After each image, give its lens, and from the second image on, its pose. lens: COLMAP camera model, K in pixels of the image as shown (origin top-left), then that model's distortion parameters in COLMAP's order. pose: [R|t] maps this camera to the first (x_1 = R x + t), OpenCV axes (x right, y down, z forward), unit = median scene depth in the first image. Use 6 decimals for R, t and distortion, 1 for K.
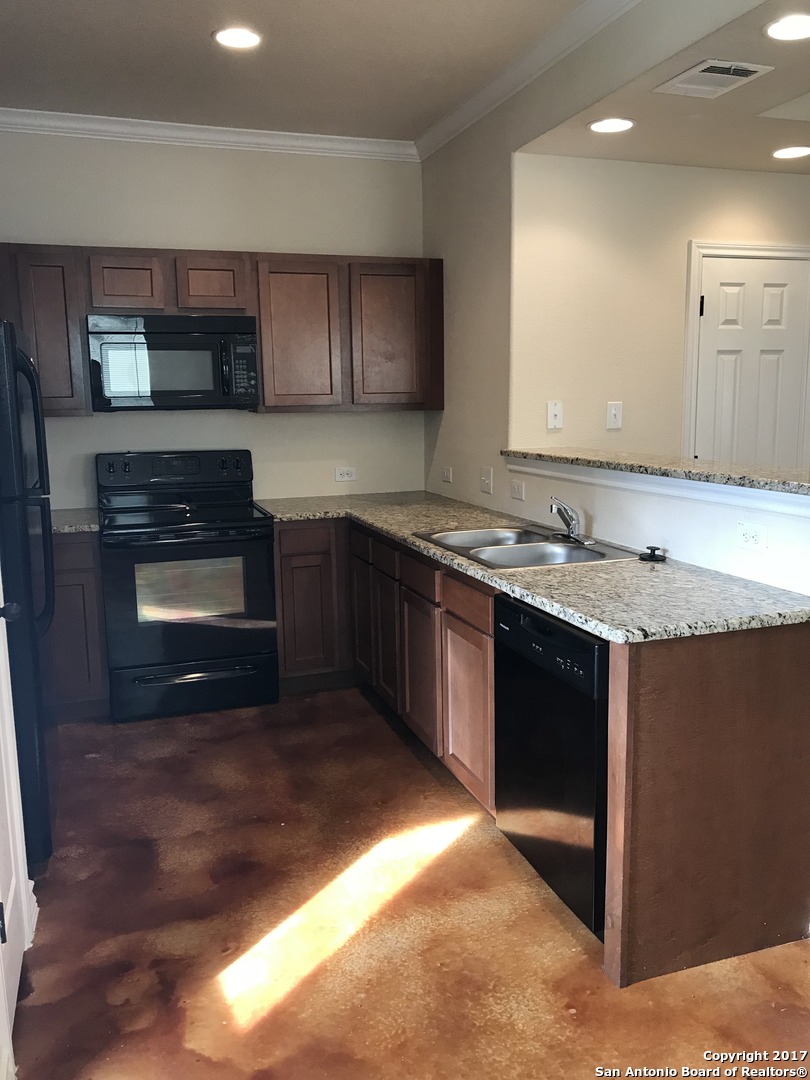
lens RADIAL K [[881.4, 0, 409.4], [0, 881.4, 541.7], [0, 0, 1]] dist [0.008619, -0.009957]
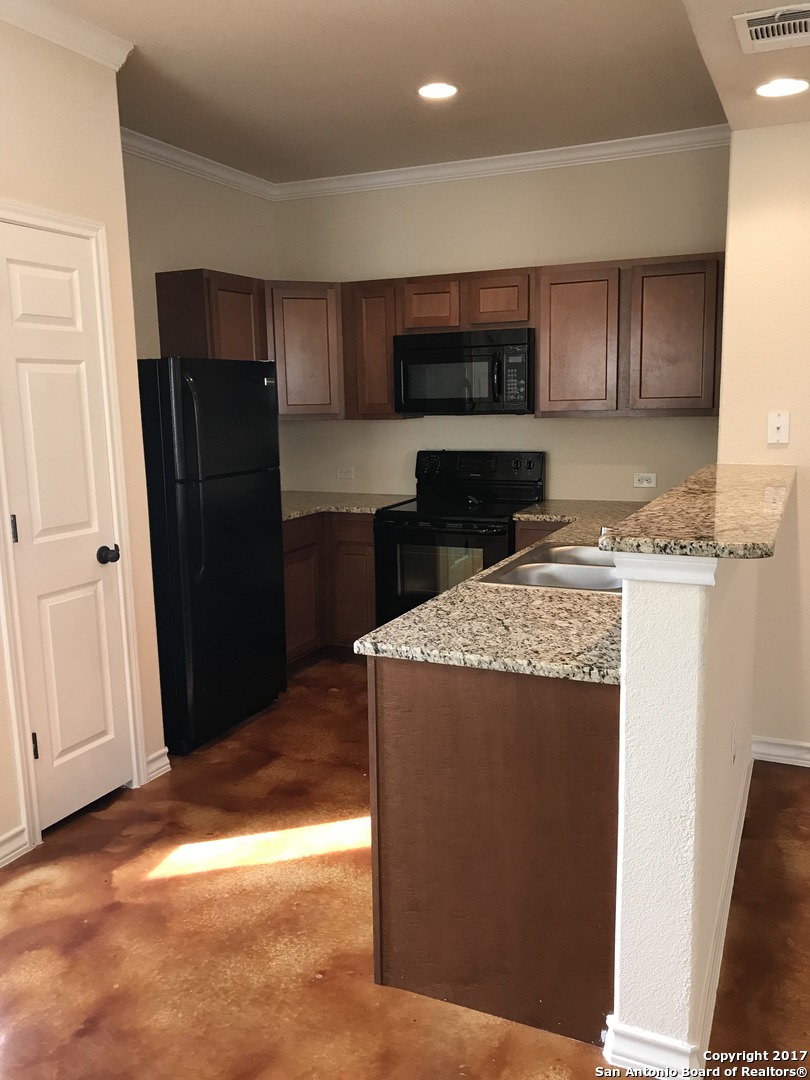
lens RADIAL K [[888.6, 0, 404.2], [0, 888.6, 535.2], [0, 0, 1]] dist [0.084931, -0.211294]
pose [[0.721254, 0.107763, -0.684236, 0.715118], [-0.104125, 0.993467, 0.046707, -0.059622], [0.684799, 0.037558, 0.727763, 0.173882]]
